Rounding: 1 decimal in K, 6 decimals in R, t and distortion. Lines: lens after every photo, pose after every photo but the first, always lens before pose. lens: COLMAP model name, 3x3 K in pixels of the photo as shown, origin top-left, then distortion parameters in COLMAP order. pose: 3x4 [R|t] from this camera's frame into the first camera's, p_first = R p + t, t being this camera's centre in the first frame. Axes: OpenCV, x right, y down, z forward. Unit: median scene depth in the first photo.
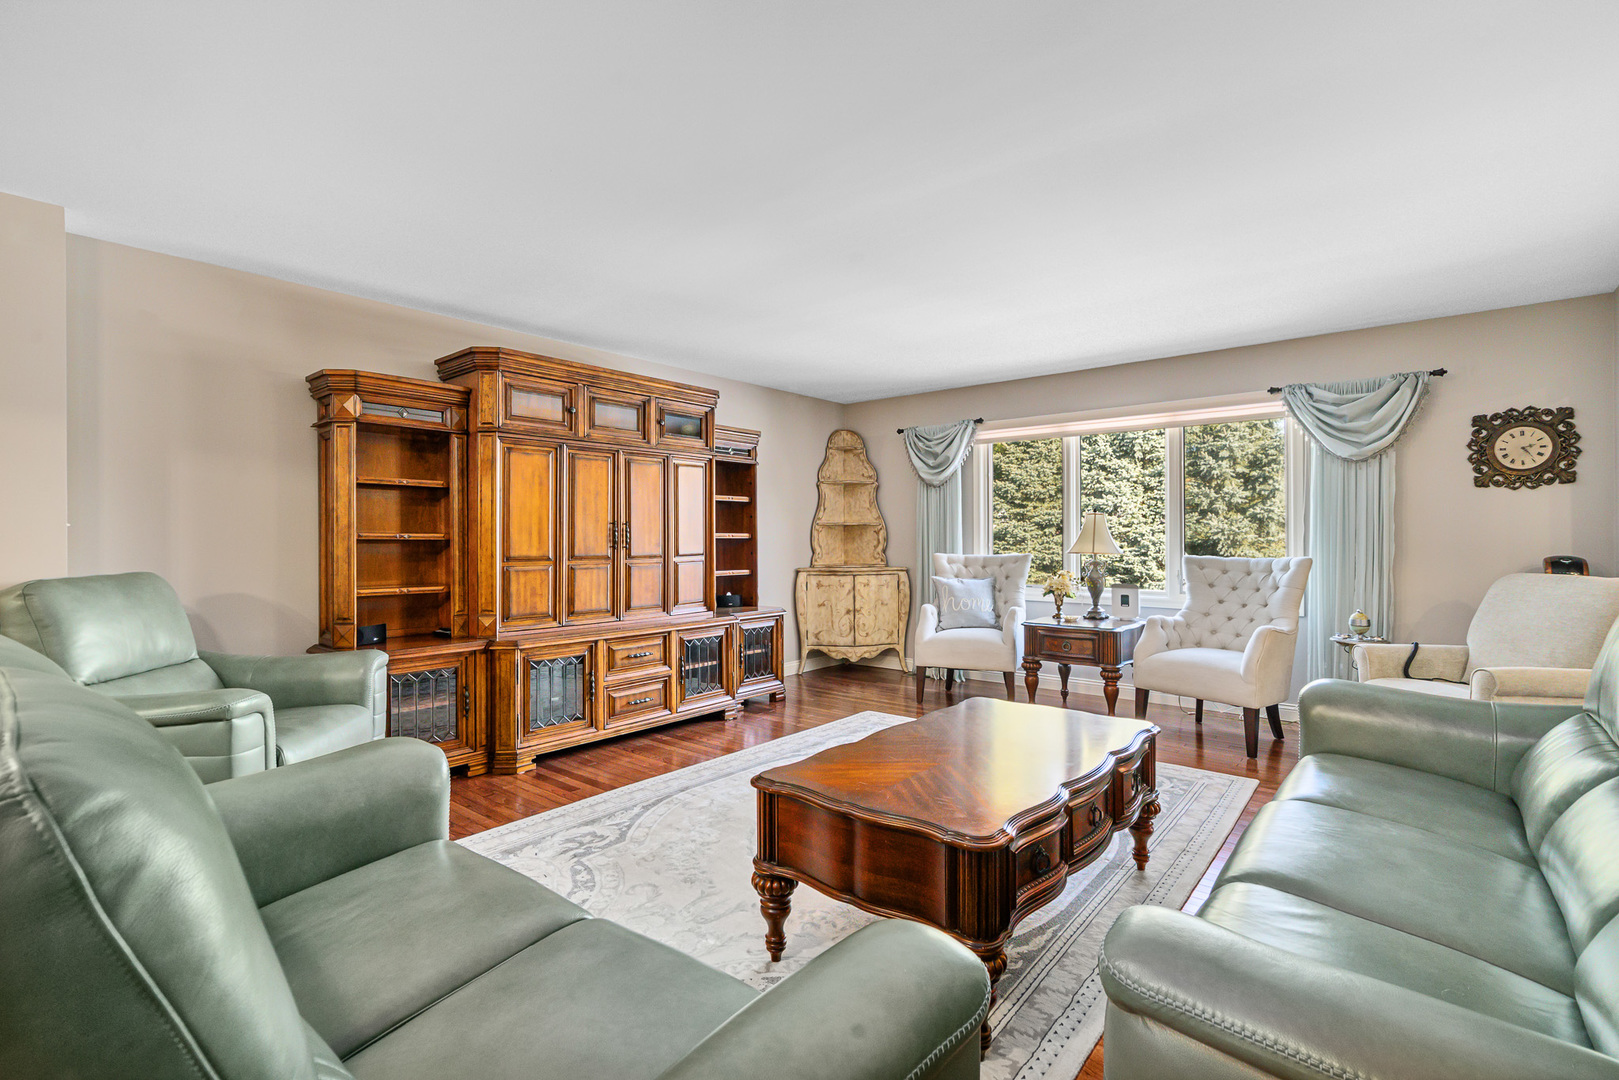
lens RADIAL K [[756.3, 0, 808.1], [0, 756.3, 538.3], [0, 0, 1]] dist [-0.000414, 0.000471]
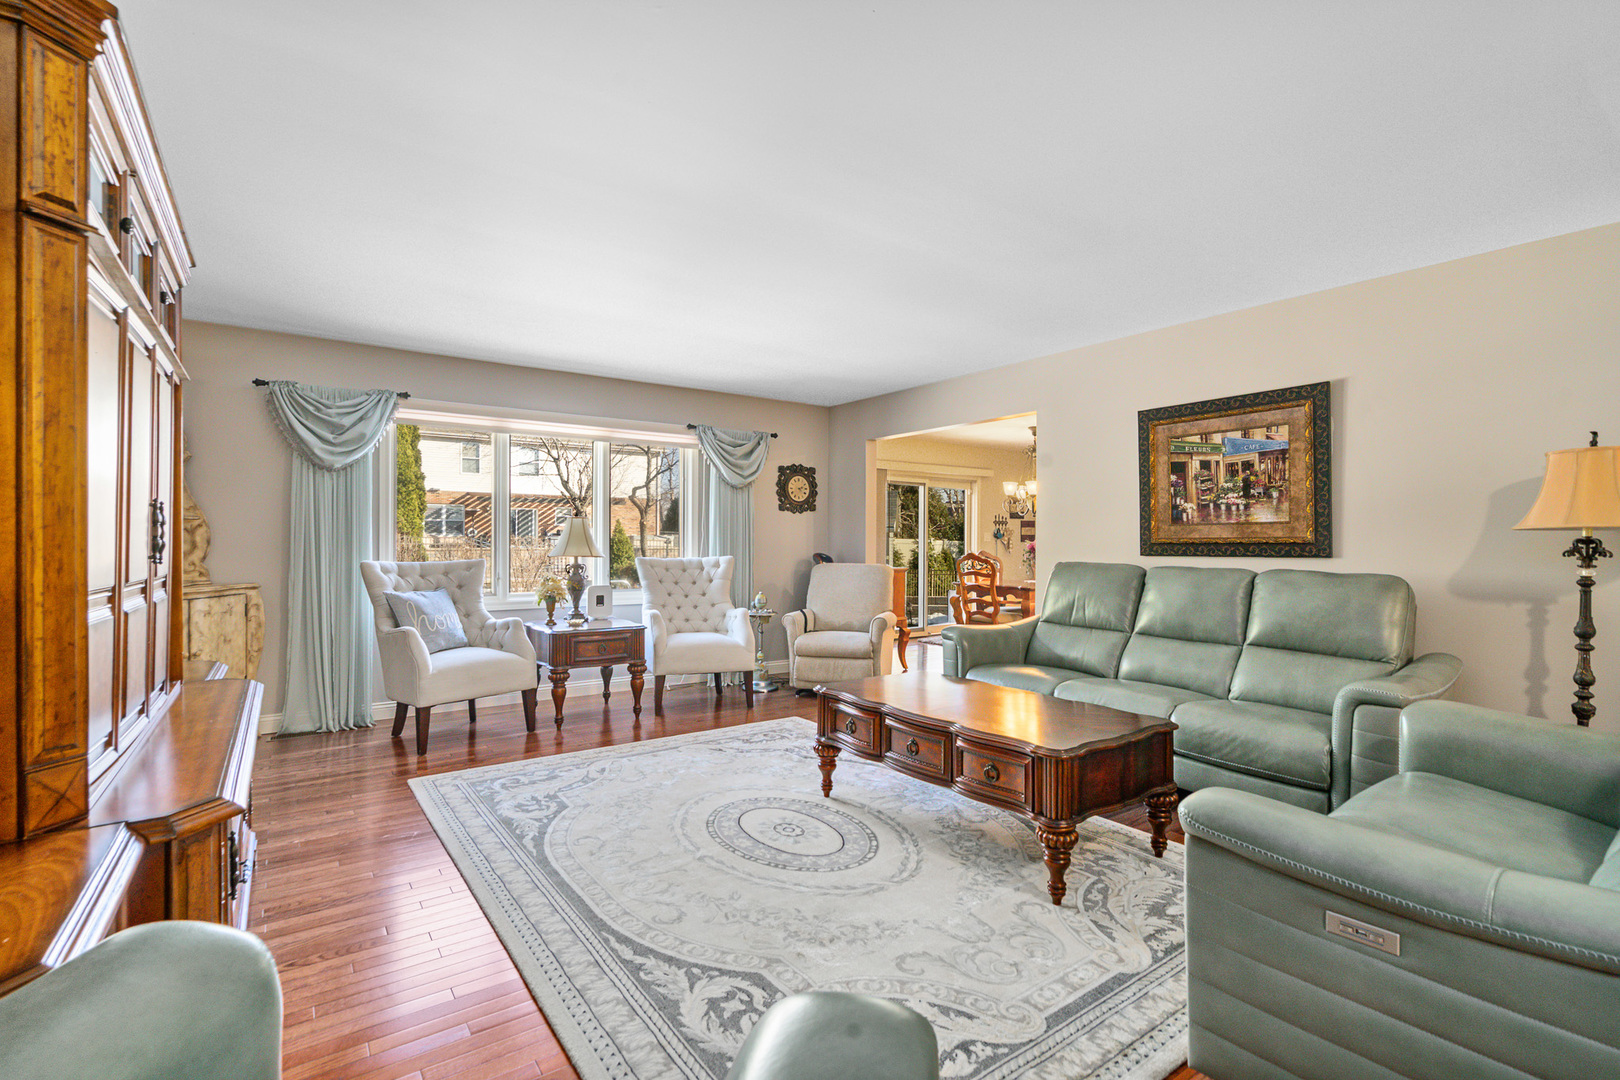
lens RADIAL K [[756.7, 0, 808.6], [0, 756.7, 538.3], [0, 0, 1]] dist [-0.000414, 0.000471]
pose [[0.238566, 0.006392, 0.971105, -0.625302], [-0.004243, 0.999976, -0.005540, -0.000350], [-0.971117, -0.002799, 0.238587, 0.537327]]
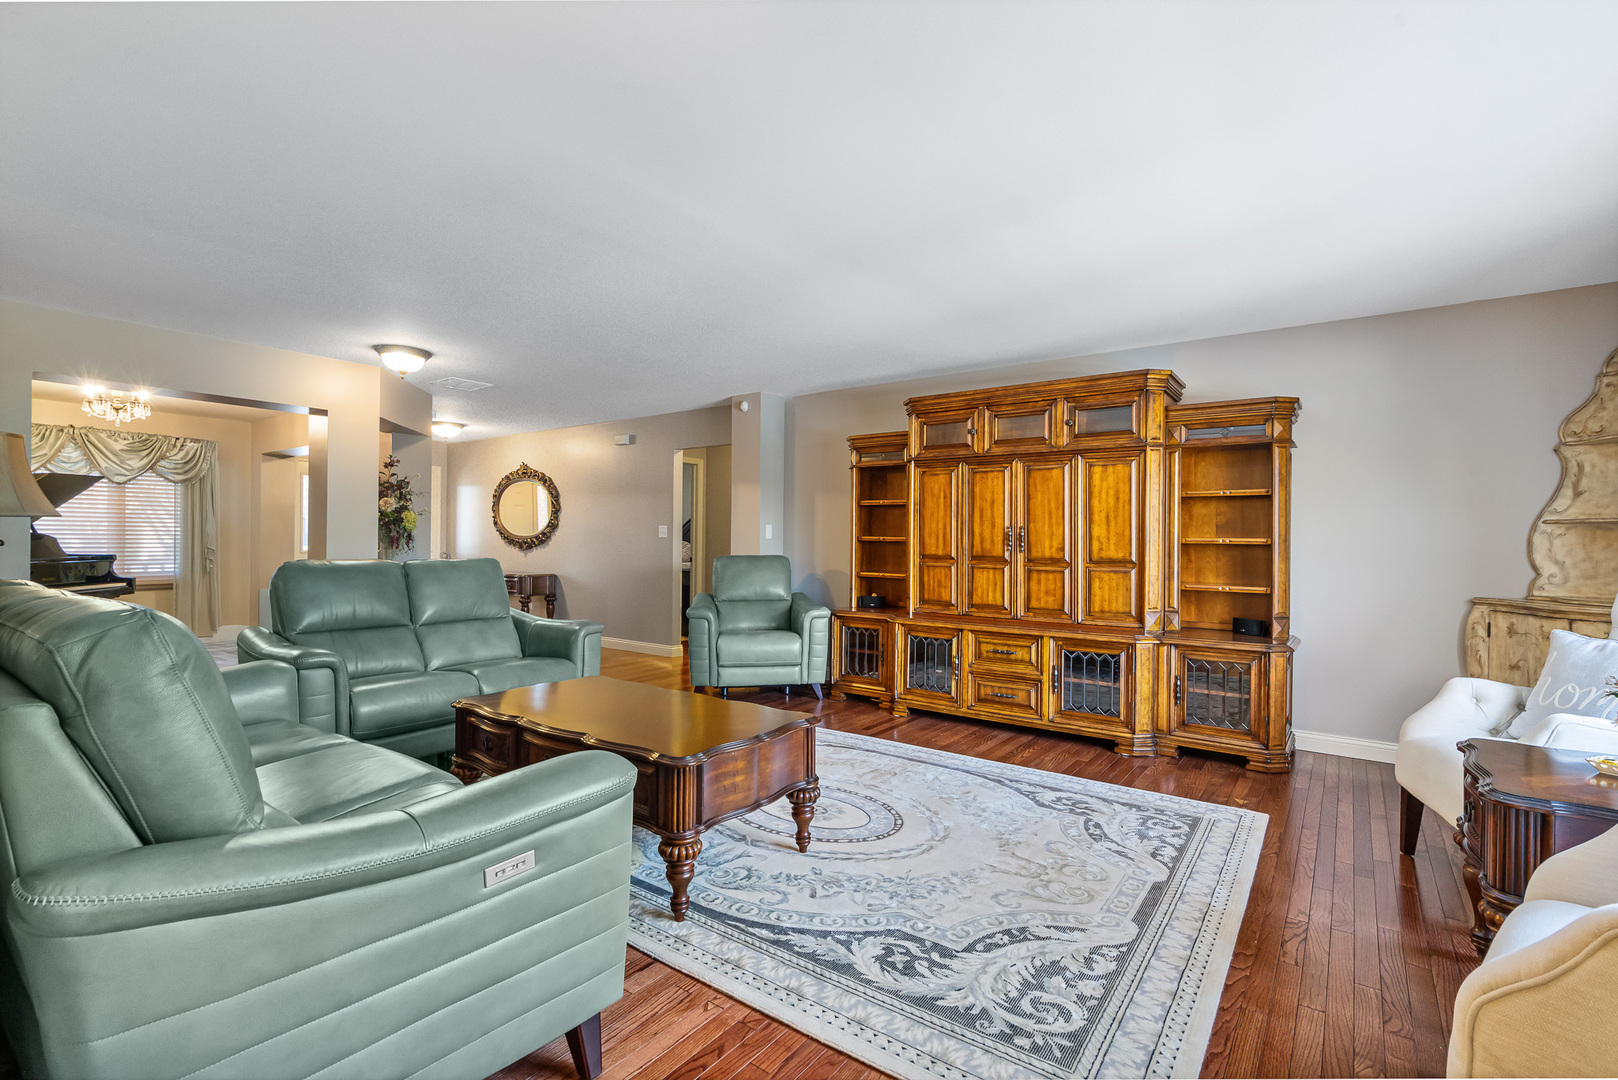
lens RADIAL K [[744.2, 0, 816.4], [0, 744.2, 533.6], [0, 0, 1]] dist [-0.000502, 0.000008]
pose [[0.069816, -0.004614, -0.997549, 0.812728], [-0.011614, 0.999918, -0.005438, -0.002717], [0.997492, 0.011966, 0.069757, 0.673538]]
